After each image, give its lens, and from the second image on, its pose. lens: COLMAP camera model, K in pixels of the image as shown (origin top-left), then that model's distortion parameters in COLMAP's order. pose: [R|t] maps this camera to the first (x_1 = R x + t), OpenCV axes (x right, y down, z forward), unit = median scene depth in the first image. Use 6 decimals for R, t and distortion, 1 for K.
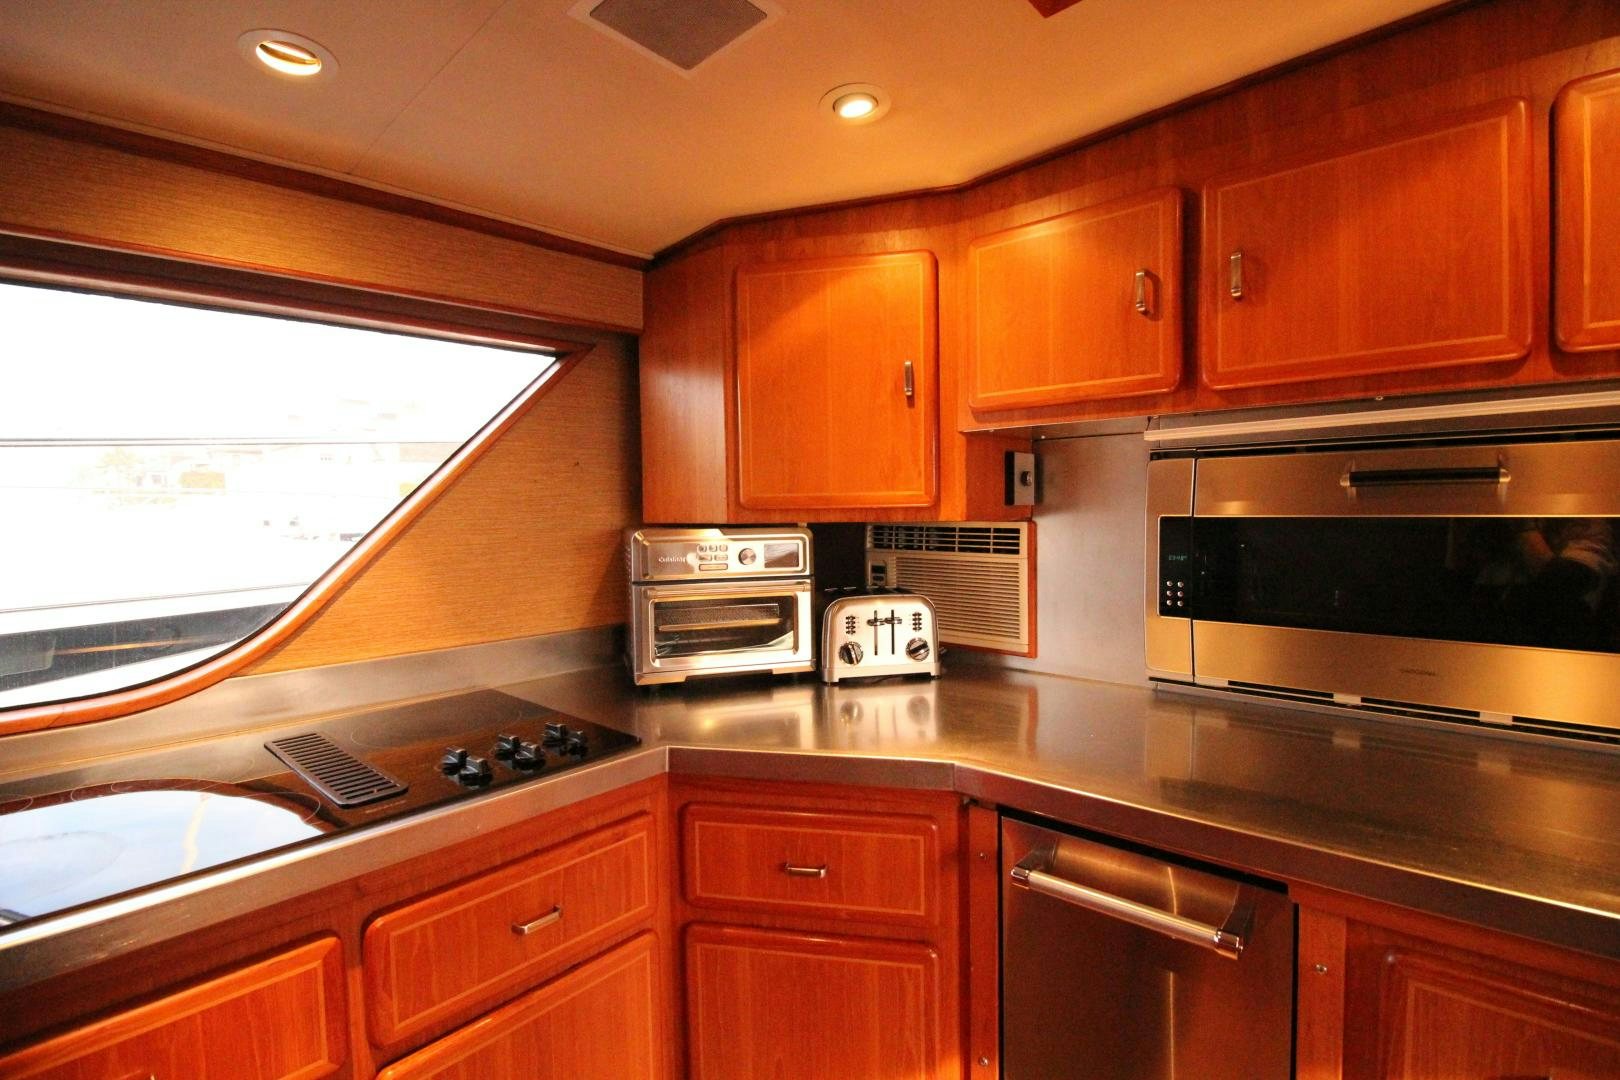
lens RADIAL K [[747.3, 0, 810.0], [0, 747.3, 540.0], [0, 0, 1]] dist [-0.000232, -0.013049]
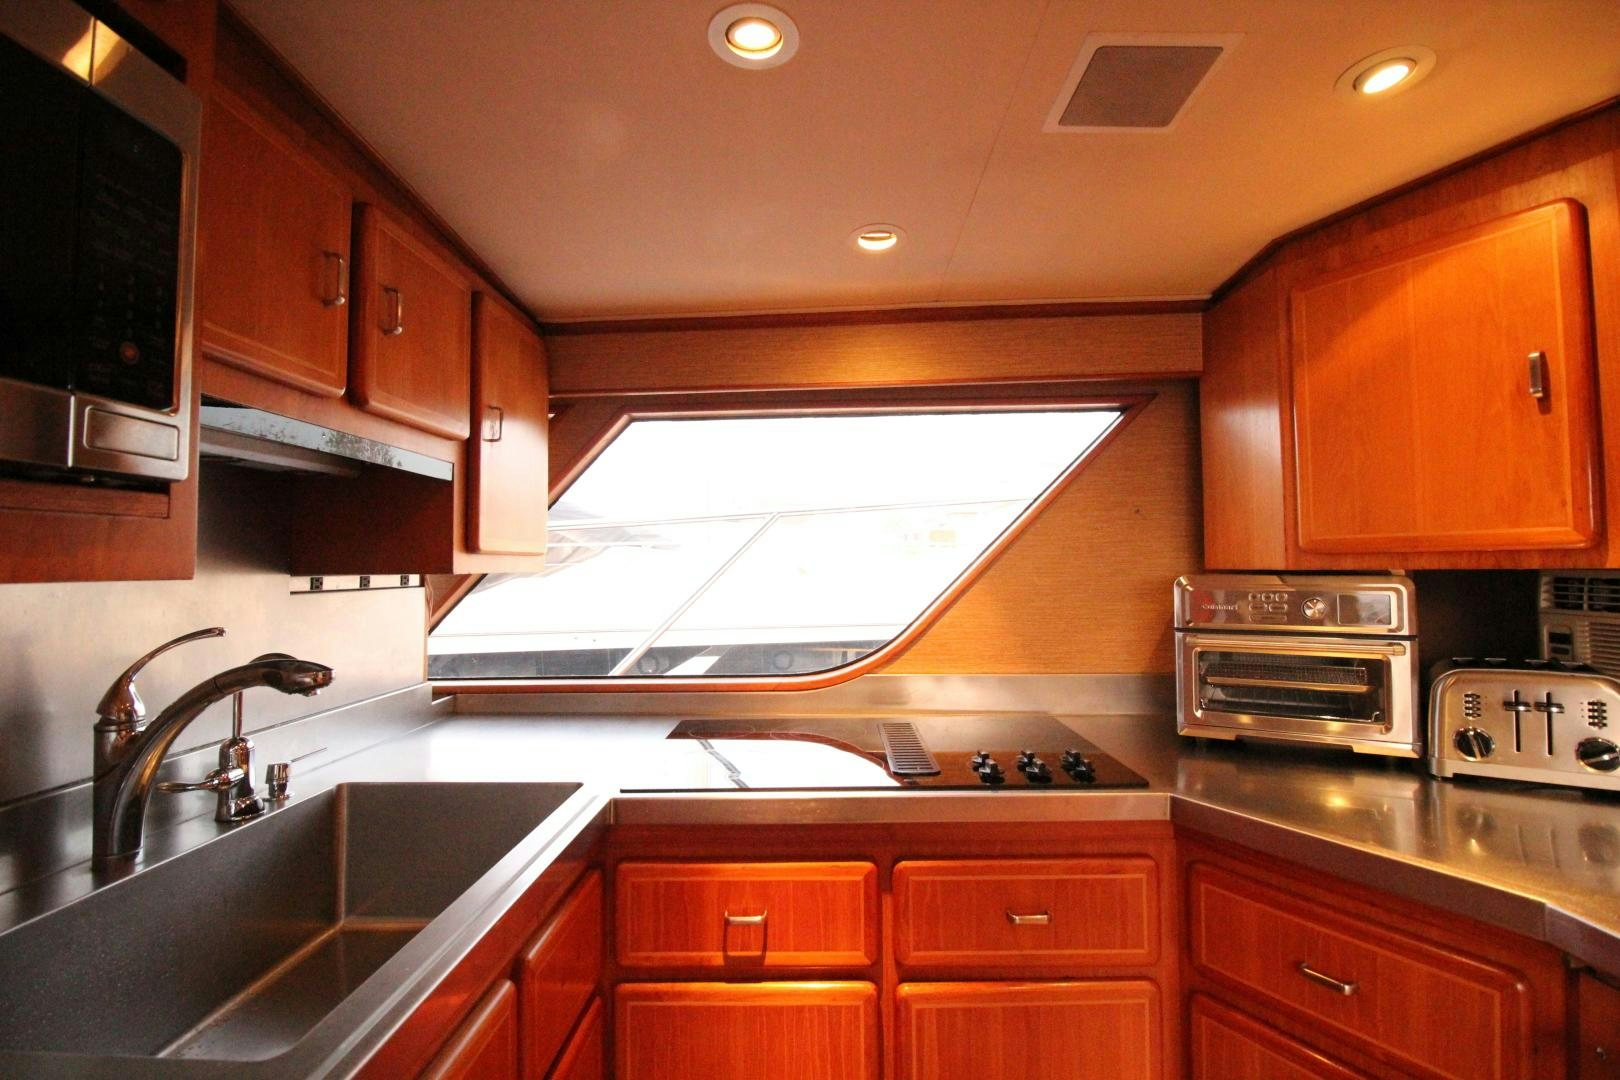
lens RADIAL K [[762.9, 0, 831.2], [0, 762.9, 545.5], [0, 0, 1]] dist [0.000446, -0.011685]
pose [[0.654984, -0.012690, -0.755536, 0.234837], [-0.033993, 0.998352, -0.046237, 0.010376], [0.754877, 0.055967, 0.653474, -0.006436]]
